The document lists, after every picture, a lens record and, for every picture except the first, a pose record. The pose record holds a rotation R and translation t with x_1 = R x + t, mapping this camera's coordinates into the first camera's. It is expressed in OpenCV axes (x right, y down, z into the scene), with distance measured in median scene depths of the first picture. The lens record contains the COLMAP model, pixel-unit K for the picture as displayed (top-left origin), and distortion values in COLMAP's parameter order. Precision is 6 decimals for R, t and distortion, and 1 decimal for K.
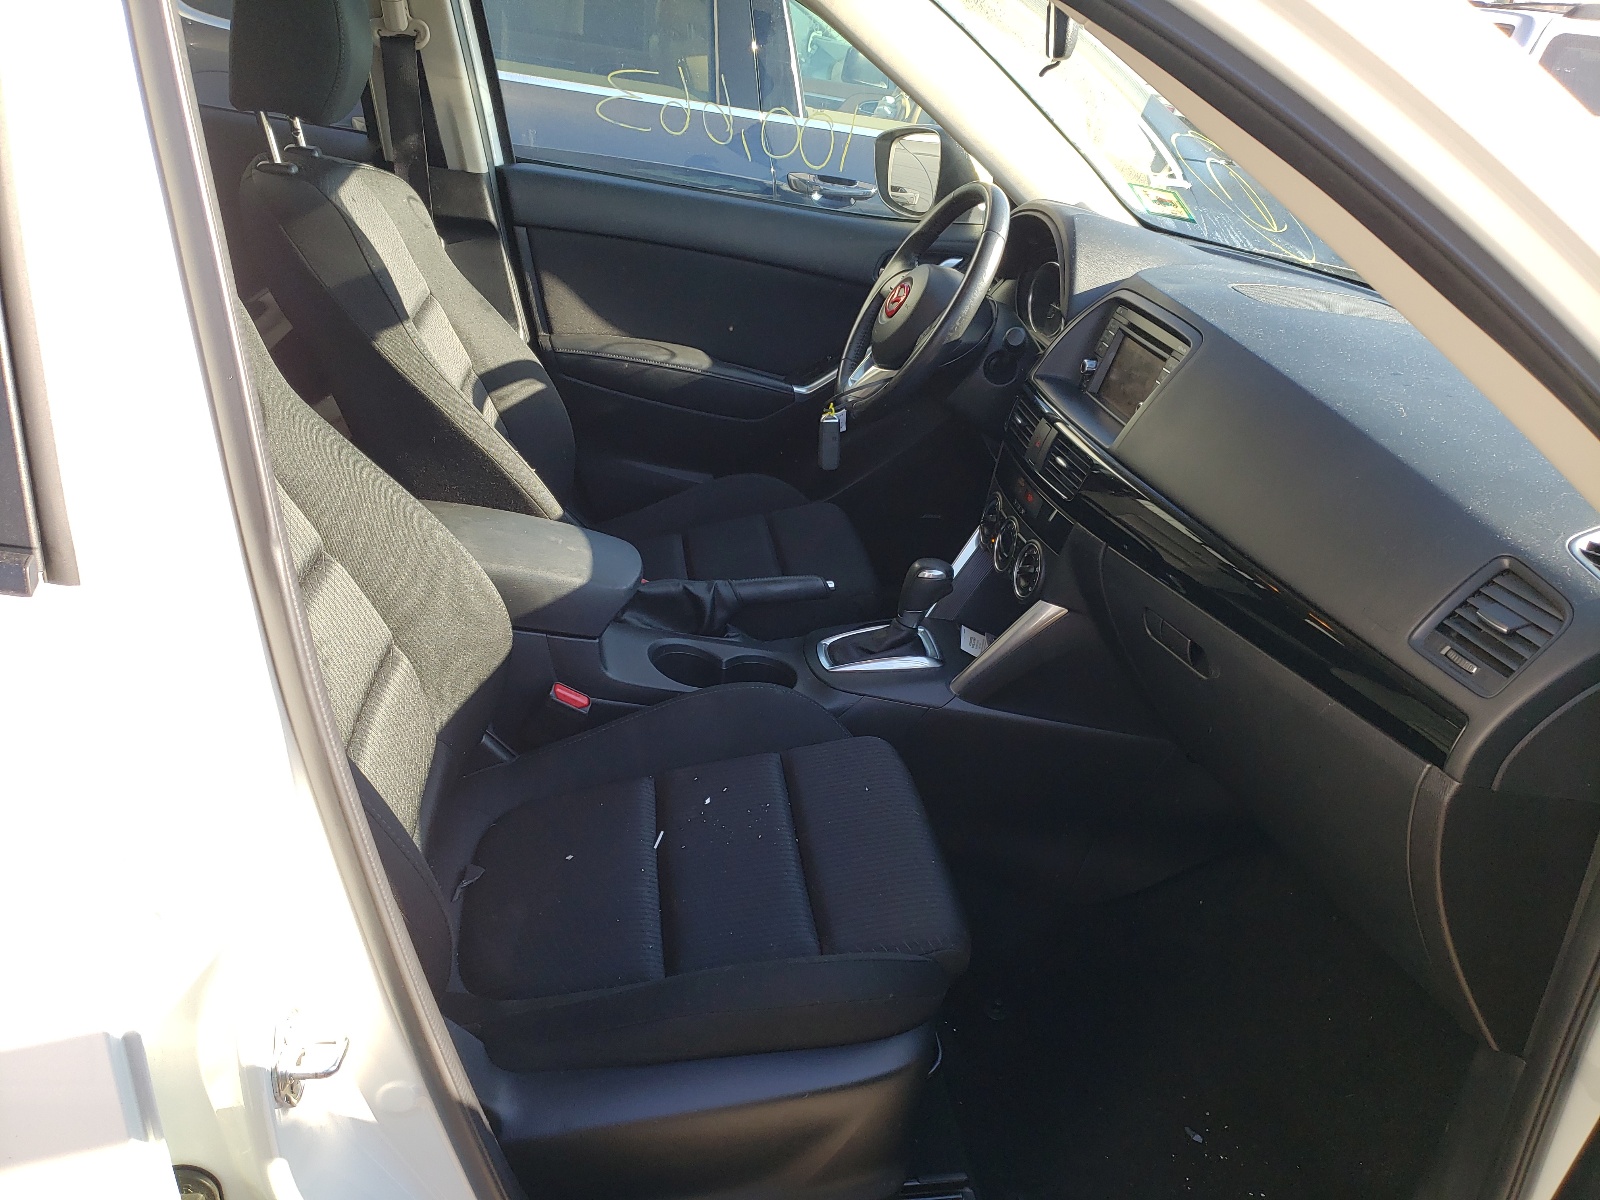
lens RADIAL K [[1479.7, 0, 858.3], [0, 1479.7, 601.6], [0, 0, 1]] dist [0.168089, -0.207703]
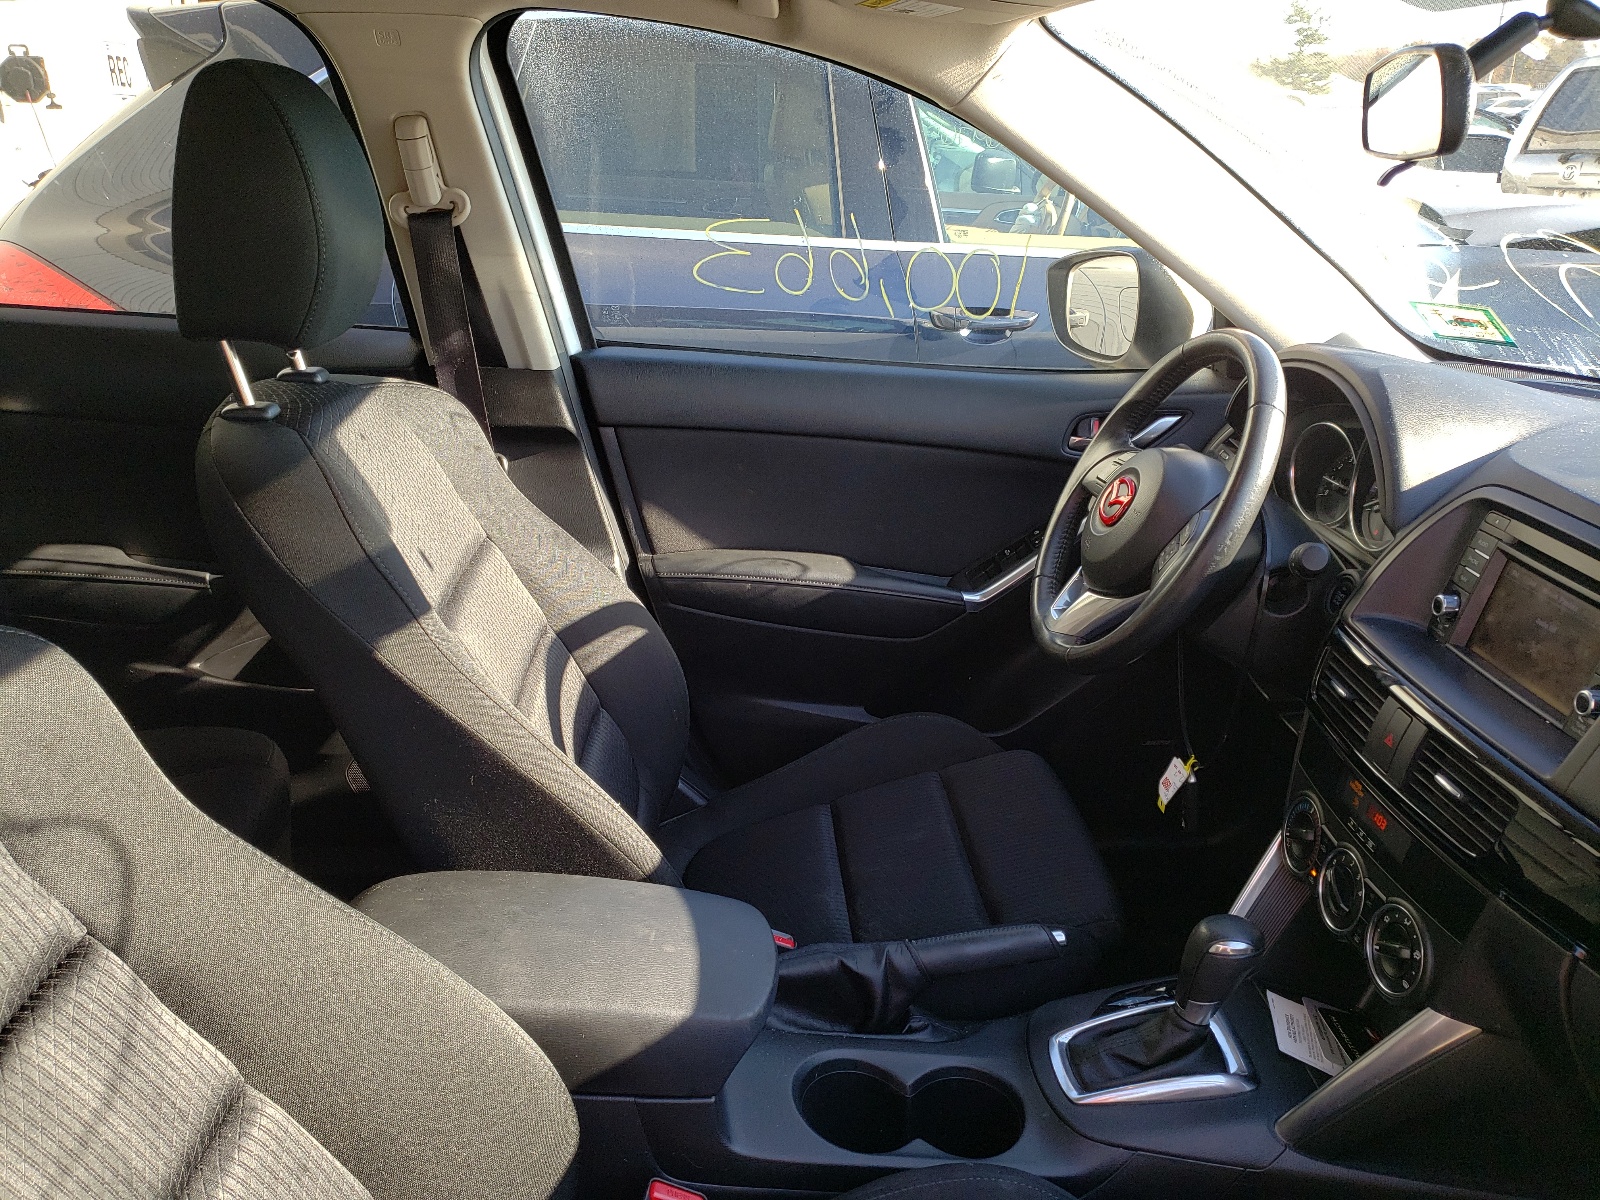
lens RADIAL K [[1479.7, 0, 858.3], [0, 1479.7, 601.6], [0, 0, 1]] dist [0.168089, -0.207703]
pose [[0.993015, -0.068918, -0.095764, -0.027950], [0.062751, 0.995846, -0.065983, -0.106232], [0.099914, 0.059513, 0.993215, 0.263429]]
